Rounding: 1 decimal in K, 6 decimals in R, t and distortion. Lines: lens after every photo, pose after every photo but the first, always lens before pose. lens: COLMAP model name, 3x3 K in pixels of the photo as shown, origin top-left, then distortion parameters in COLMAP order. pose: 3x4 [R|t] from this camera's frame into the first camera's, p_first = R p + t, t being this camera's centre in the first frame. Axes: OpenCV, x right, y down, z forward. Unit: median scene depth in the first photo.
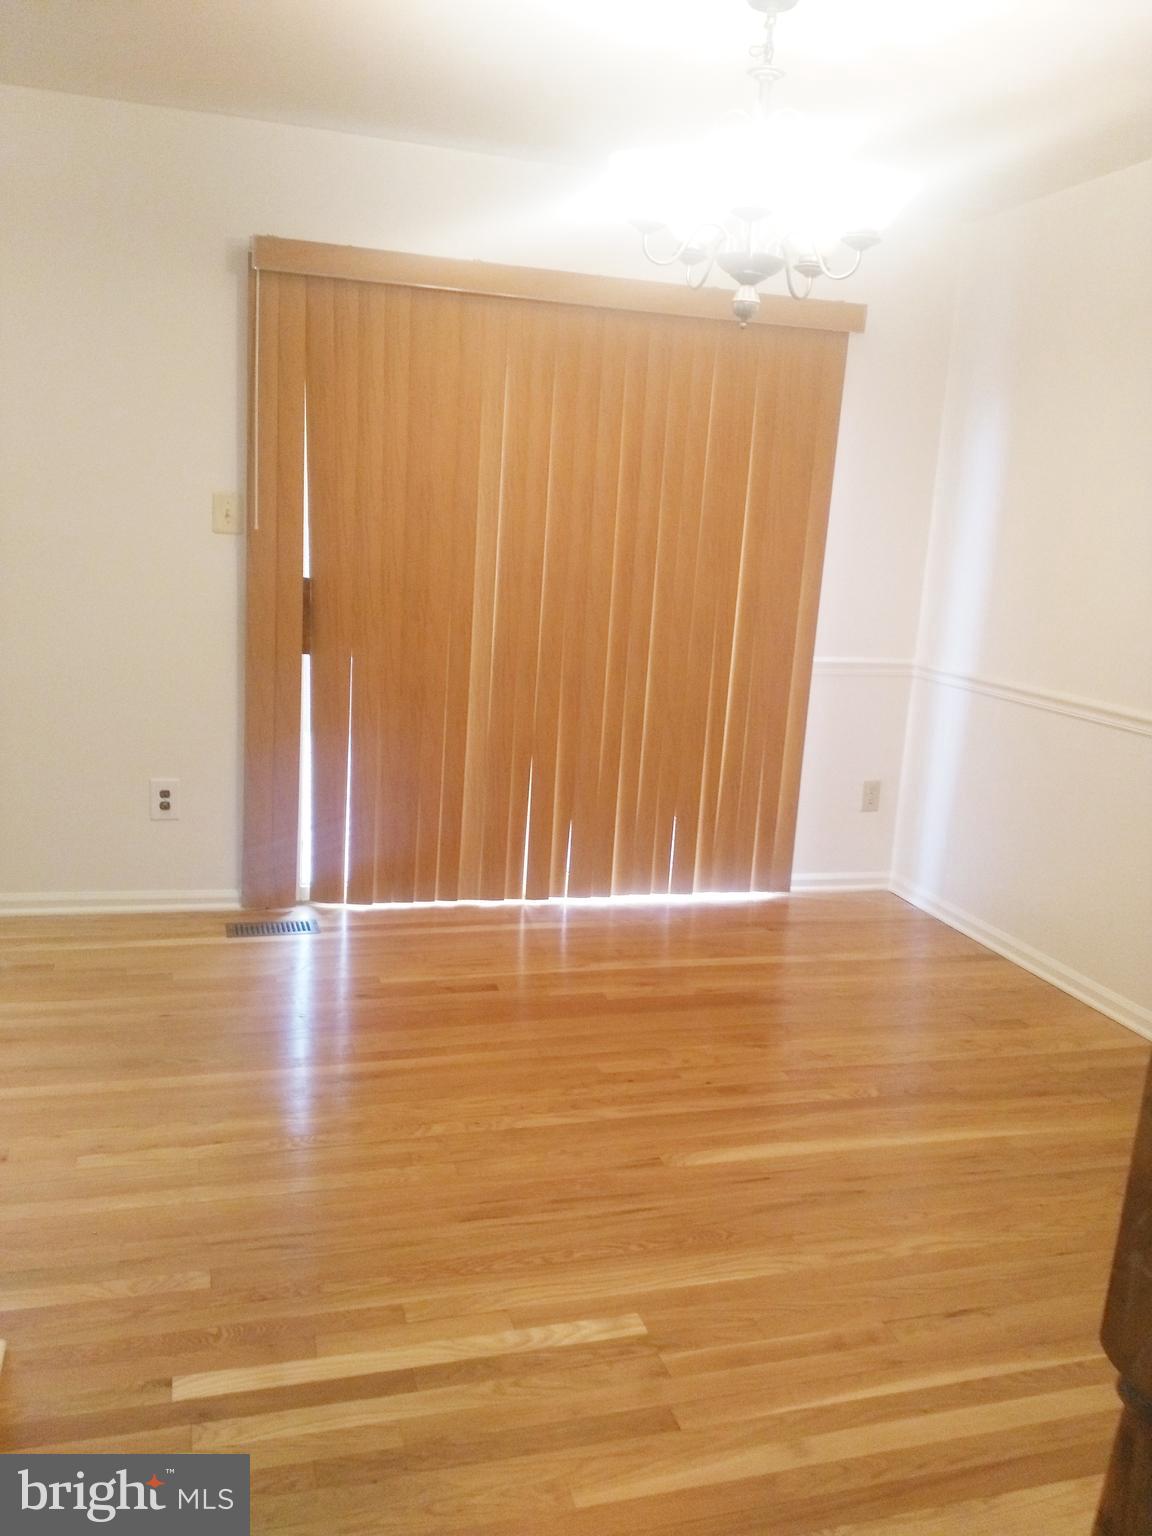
lens RADIAL K [[1266.2, 0, 566.4], [0, 1266.2, 761.9], [0, 0, 1]] dist [0.092446, -0.119691]
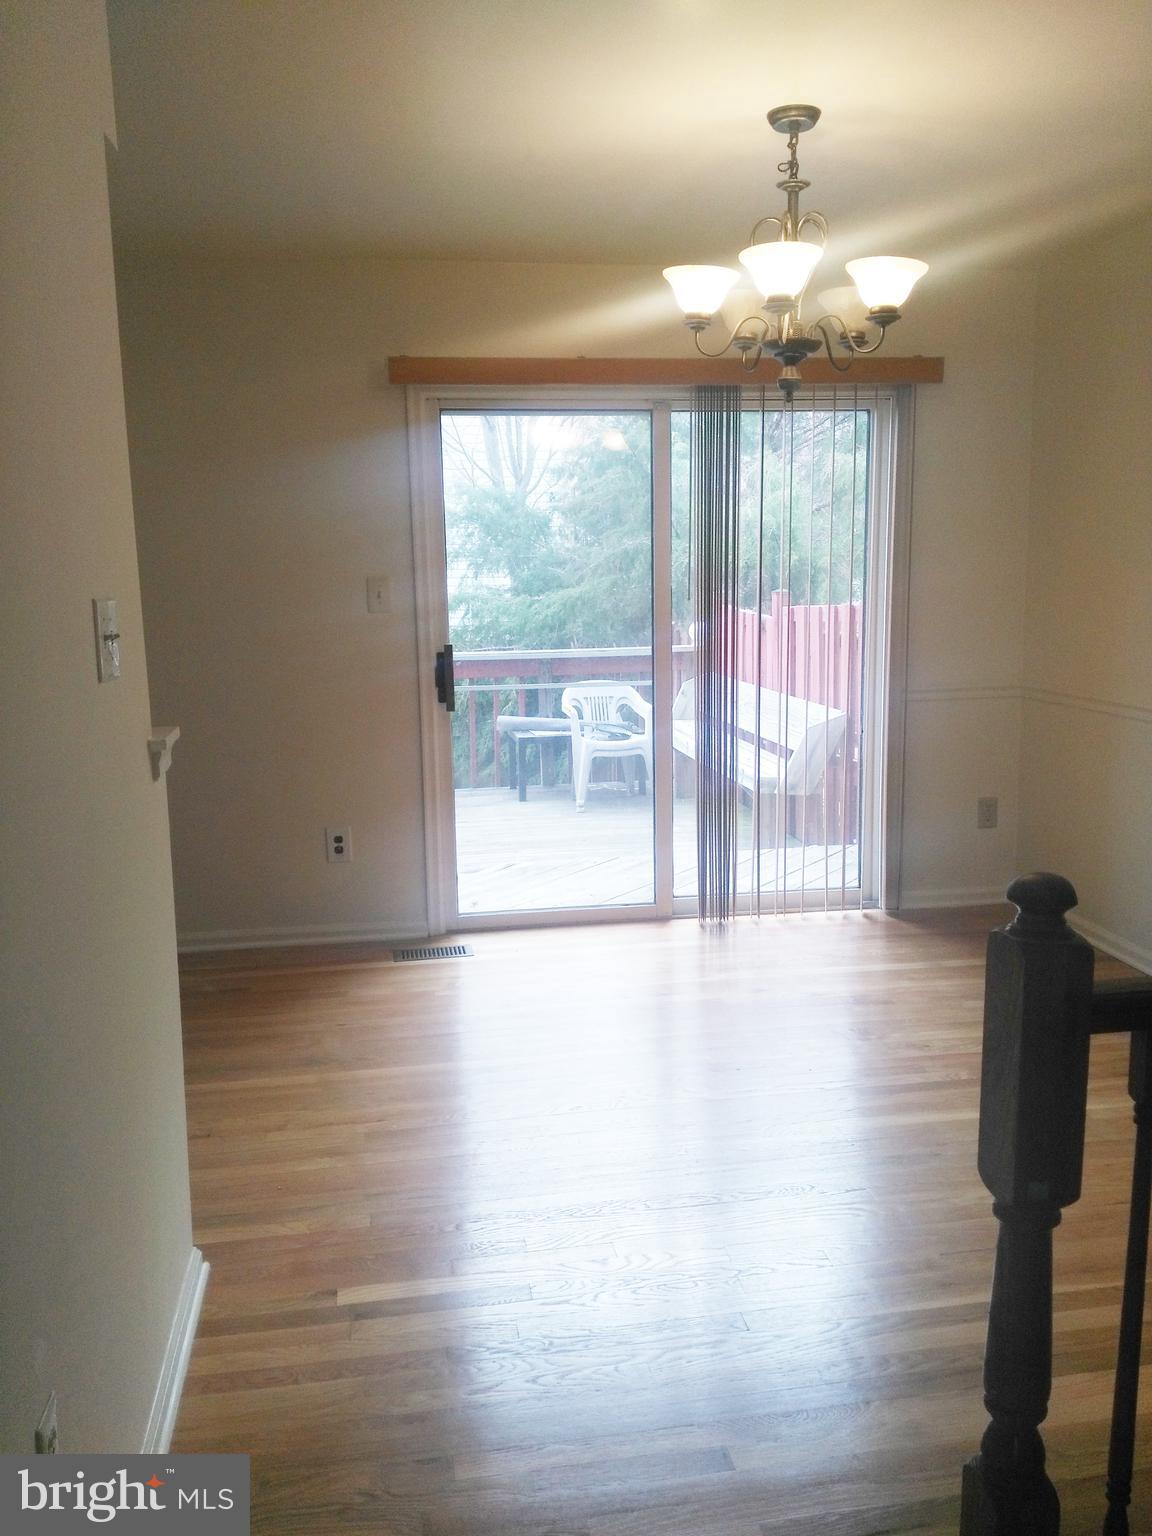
lens RADIAL K [[1266.2, 0, 582.9], [0, 1266.2, 772.8], [0, 0, 1]] dist [0.092446, -0.119691]
pose [[0.989172, -0.055118, -0.136015, 0.094841], [0.050315, 0.997991, -0.038506, 0.031043], [0.137864, 0.031245, 0.989958, -0.159556]]
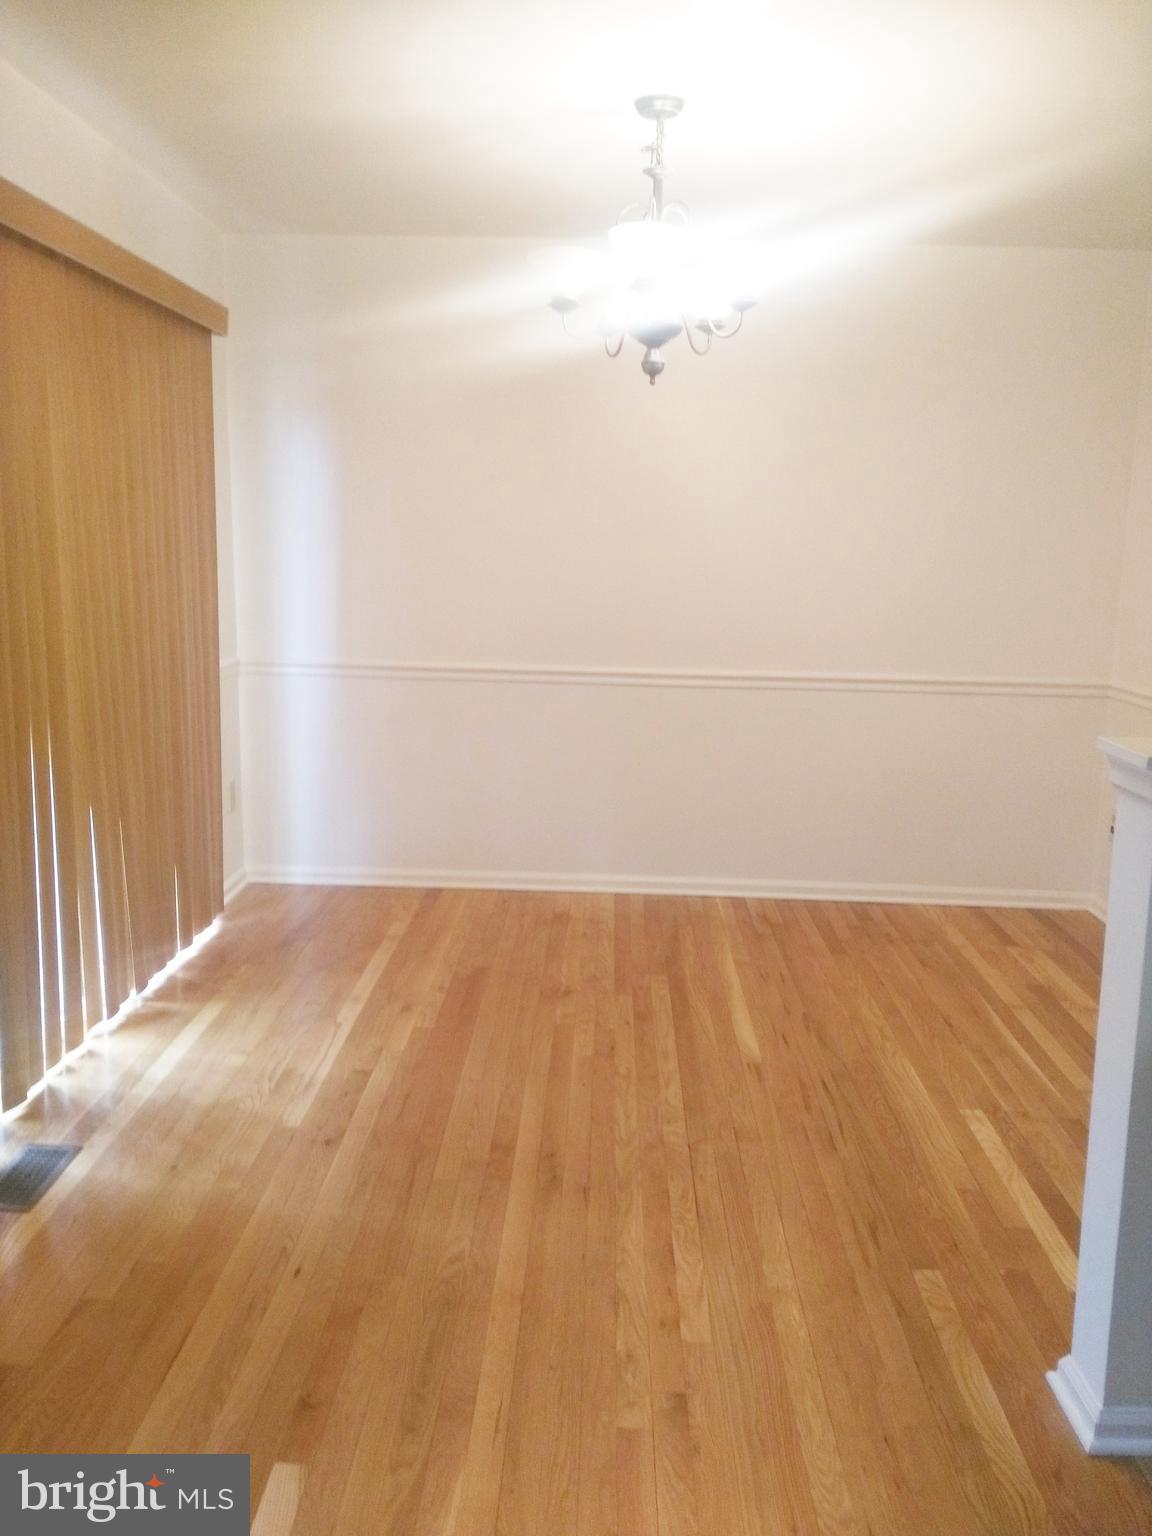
lens RADIAL K [[1266.2, 0, 574.8], [0, 1266.2, 771.8], [0, 0, 1]] dist [0.092446, -0.119691]
pose [[0.302990, -0.220263, 0.927190, -1.060239], [0.174642, 0.969281, 0.173192, -0.207773], [-0.936855, 0.109451, 0.332150, 0.712771]]
